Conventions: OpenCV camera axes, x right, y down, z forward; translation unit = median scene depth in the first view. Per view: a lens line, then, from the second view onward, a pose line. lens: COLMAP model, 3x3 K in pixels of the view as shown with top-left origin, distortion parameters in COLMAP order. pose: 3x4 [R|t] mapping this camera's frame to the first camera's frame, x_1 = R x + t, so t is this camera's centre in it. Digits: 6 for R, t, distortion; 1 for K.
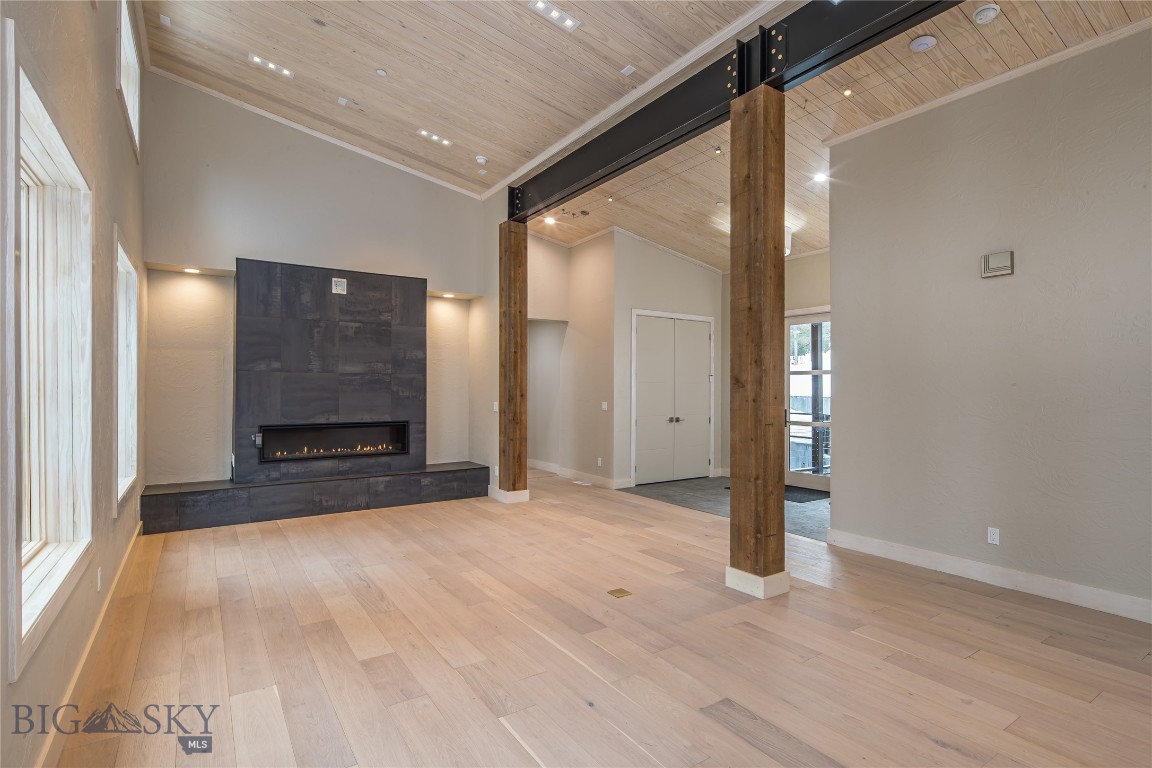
lens RADIAL K [[567.6, 0, 581.9], [0, 567.6, 387.7], [0, 0, 1]] dist [0.003346, -0.004456]
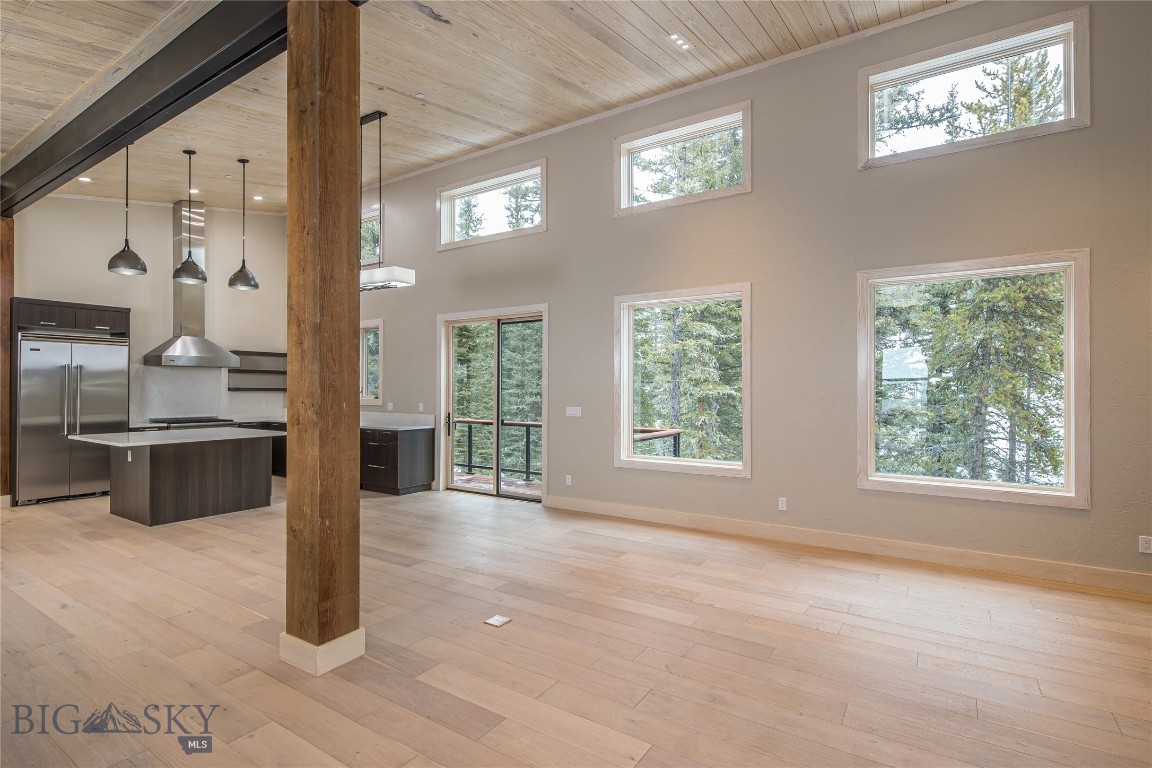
lens RADIAL K [[567.6, 0, 567.6], [0, 567.6, 380.9], [0, 0, 1]] dist [0.003346, -0.004456]
pose [[-0.932174, -0.009481, -0.361887, 0.287187], [-0.004625, 0.999887, -0.014284, -0.002935], [0.361981, -0.011641, -0.932113, 1.853330]]
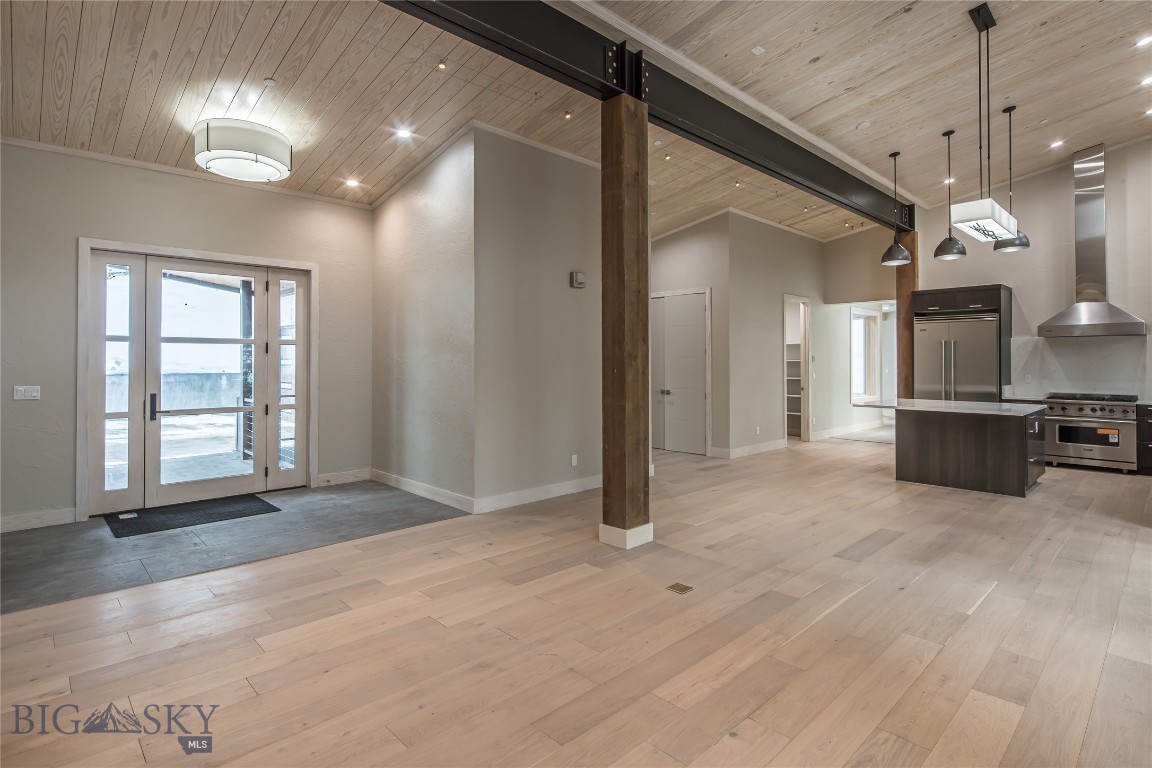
lens RADIAL K [[567.6, 0, 582.5], [0, 567.6, 356.3], [0, 0, 1]] dist [0.003346, -0.004456]
pose [[-0.161985, 0.004925, 0.986781, -0.797517], [0.000003, 0.999988, -0.004991, -0.005341], [-0.986793, -0.000806, -0.161983, 1.286993]]
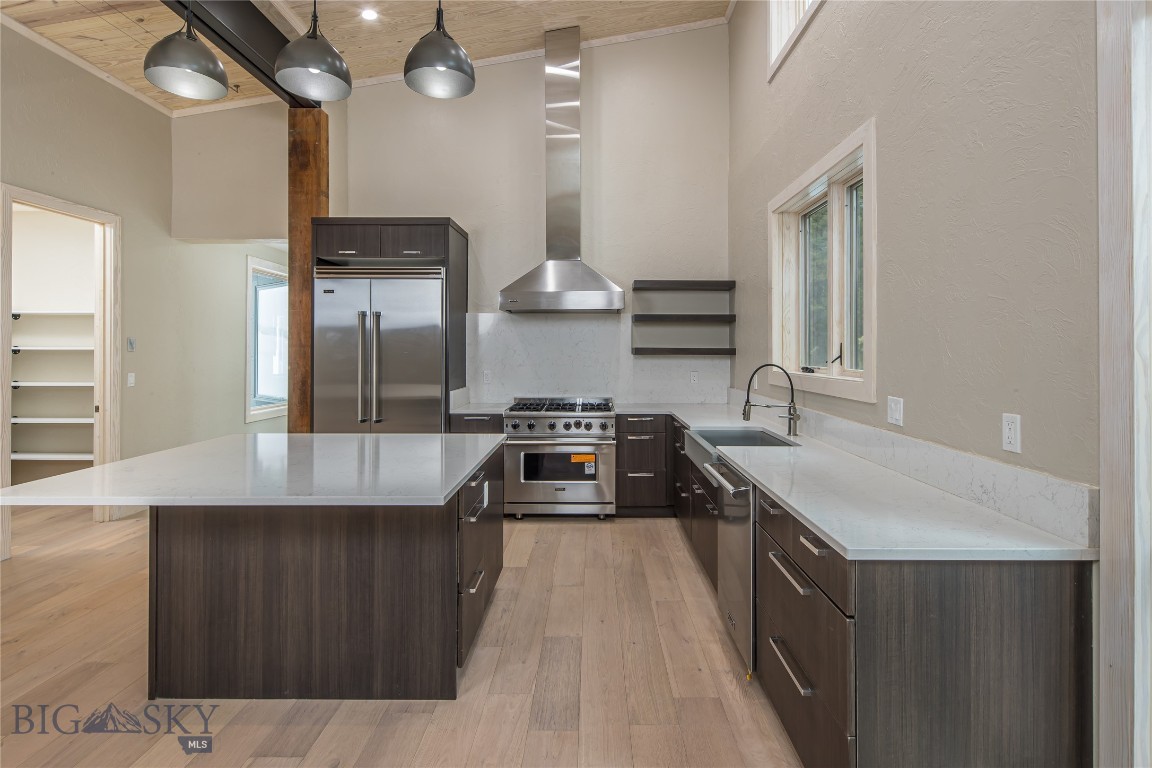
lens RADIAL K [[567.6, 0, 600.1], [0, 567.6, 349.4], [0, 0, 1]] dist [0.003346, -0.004456]
pose [[-0.836256, -0.004579, 0.548320, 0.060113], [-0.005758, 0.999983, -0.000430, 0.001023], [-0.548309, -0.003517, -0.836269, 0.287199]]
